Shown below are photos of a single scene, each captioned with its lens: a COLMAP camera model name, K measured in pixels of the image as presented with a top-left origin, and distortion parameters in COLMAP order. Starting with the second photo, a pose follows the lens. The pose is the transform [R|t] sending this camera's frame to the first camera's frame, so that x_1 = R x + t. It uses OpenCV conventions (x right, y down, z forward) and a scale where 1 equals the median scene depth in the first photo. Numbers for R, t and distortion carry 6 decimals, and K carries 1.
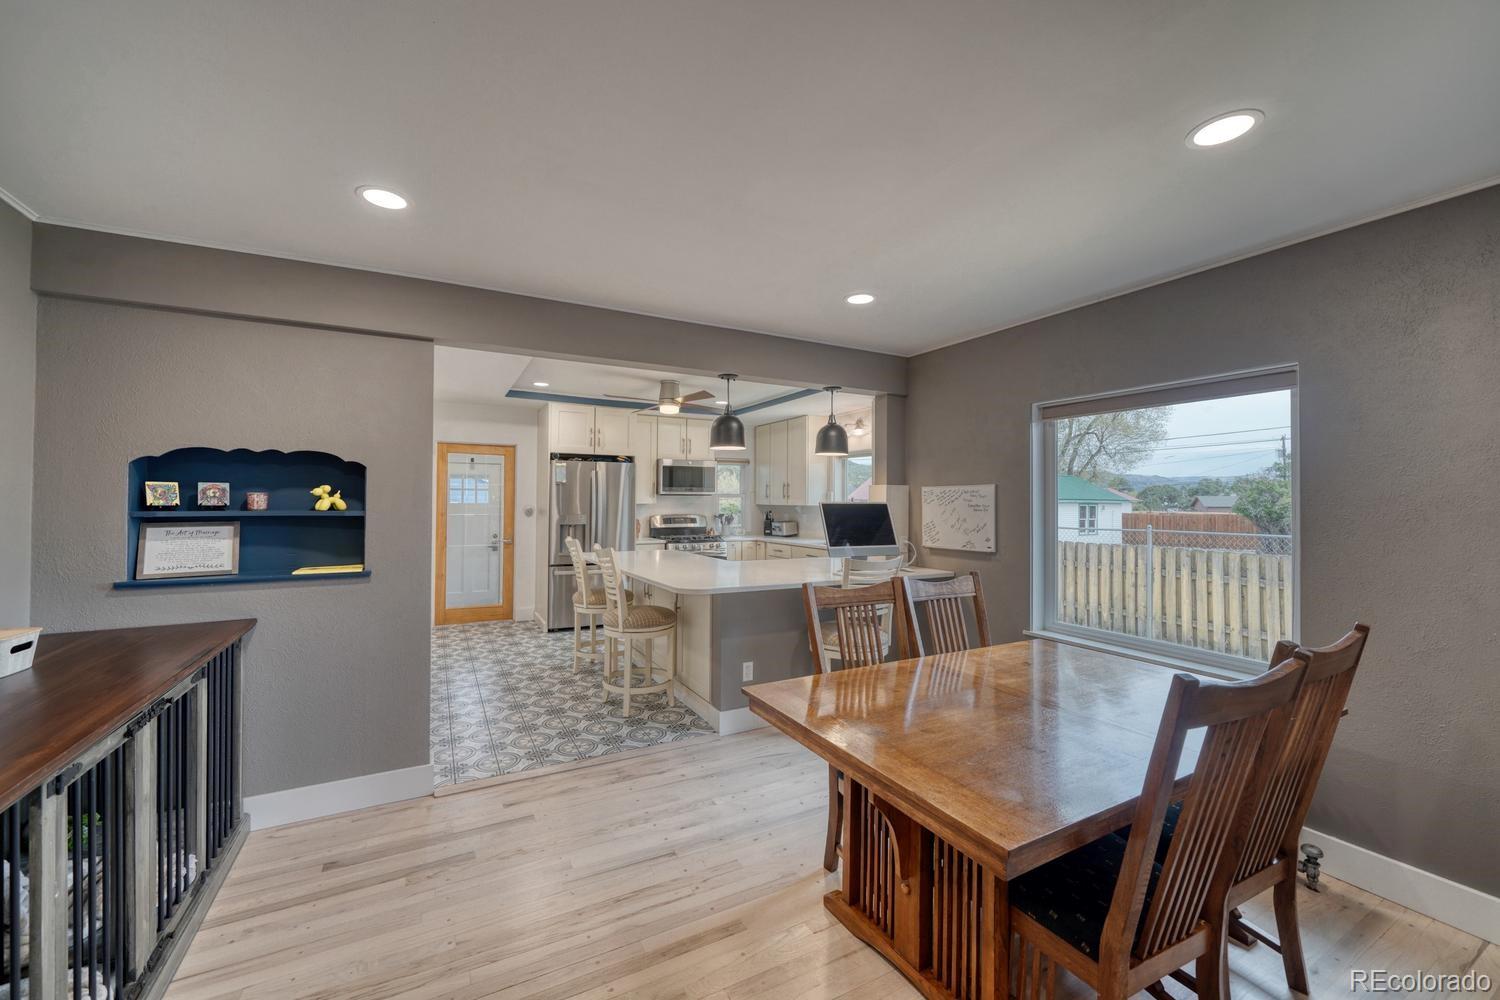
lens RADIAL K [[588.6, 0, 742.9], [0, 588.6, 493.1], [0, 0, 1]] dist [-0.001515, -0.000168]
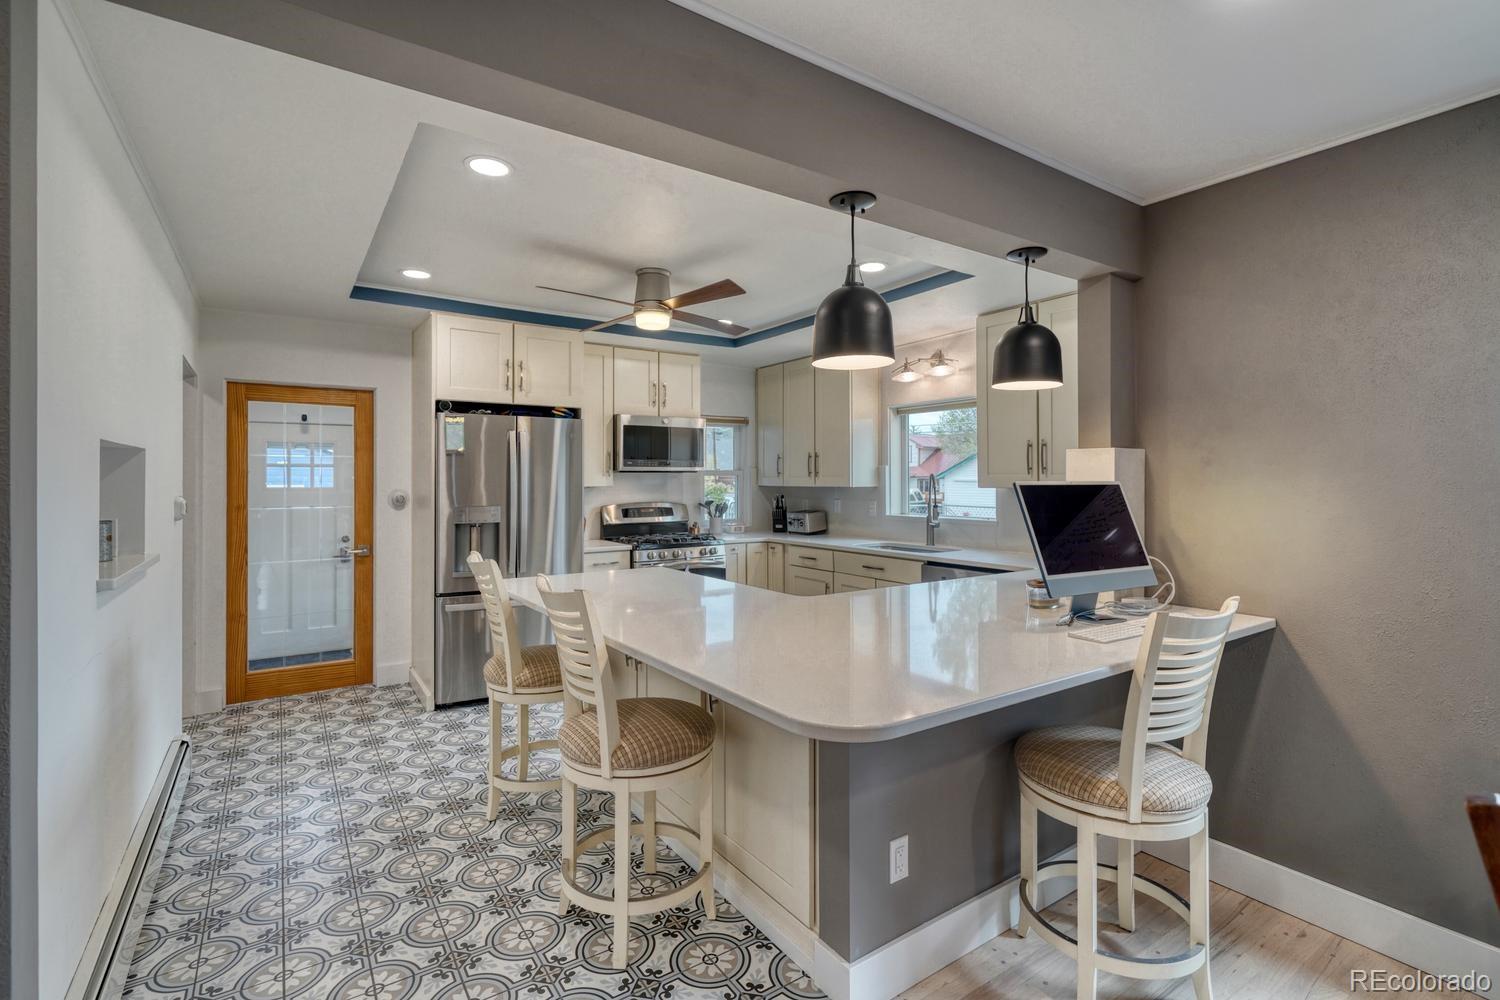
lens RADIAL K [[699.0, 0, 750.0], [0, 699.0, 478.5], [0, 0, 1]] dist [0.000656, 0.000161]
pose [[0.994262, -0.007724, 0.106694, -0.089018], [0.006538, 0.999913, 0.011467, 0.002551], [-0.106774, -0.010704, 0.994226, 0.268935]]
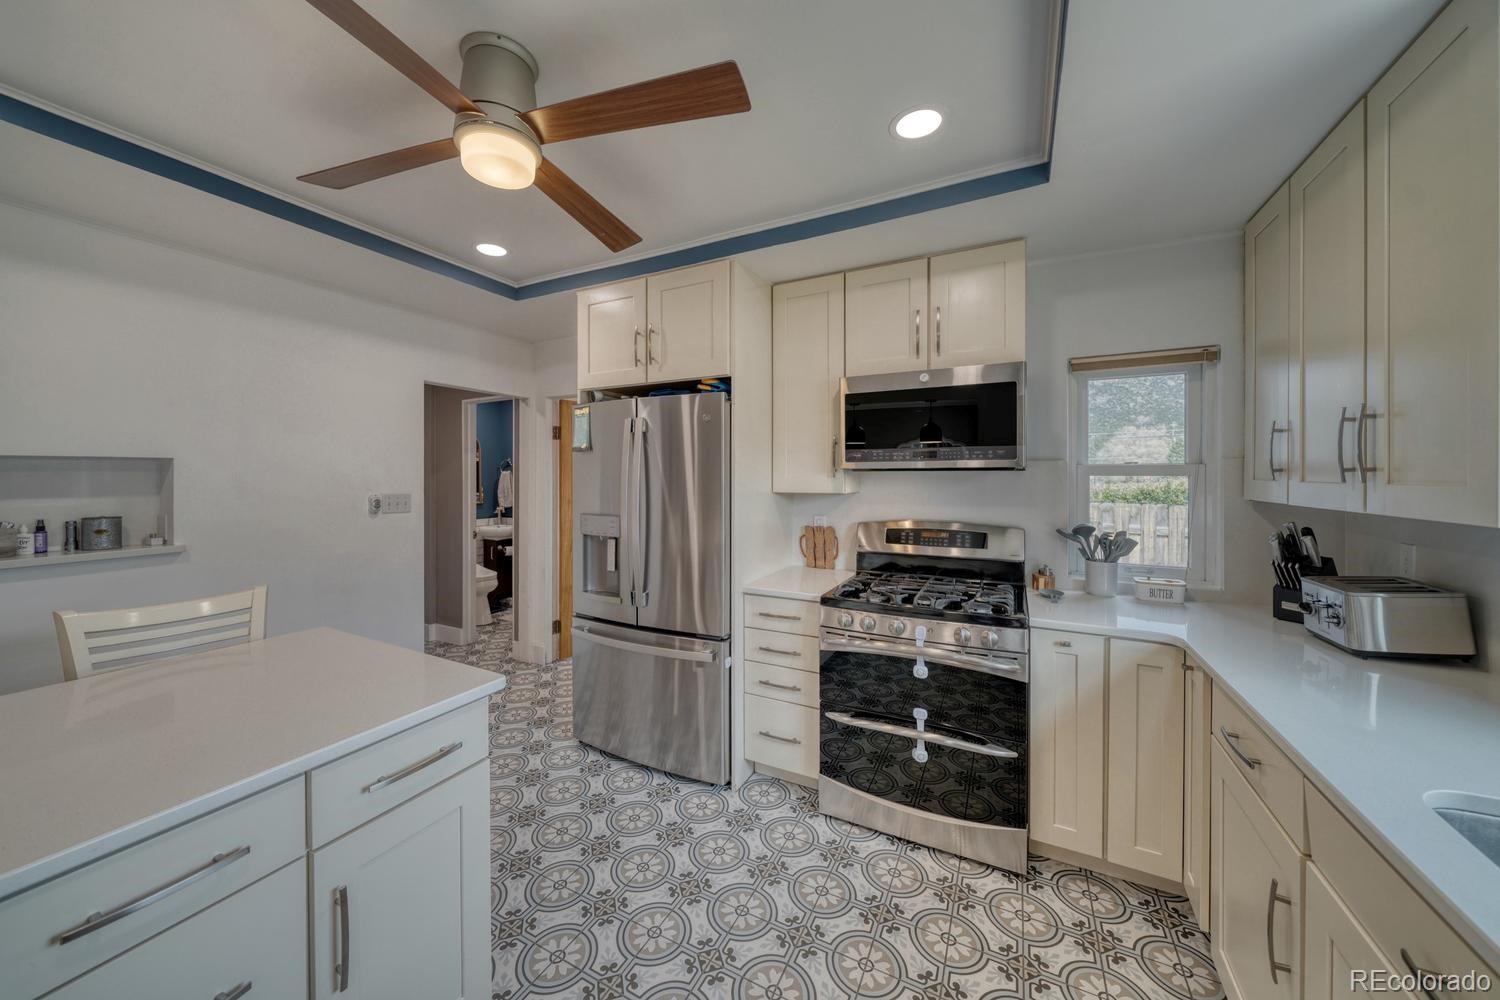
lens RADIAL K [[556.9, 0, 748.2], [0, 556.9, 479.7], [0, 0, 1]] dist [0.000035, -0.000006]
pose [[0.541624, -0.003931, -0.840612, 0.146072], [0.011078, 0.999936, 0.002462, 0.007853], [0.840548, -0.010646, 0.541633, 0.813323]]
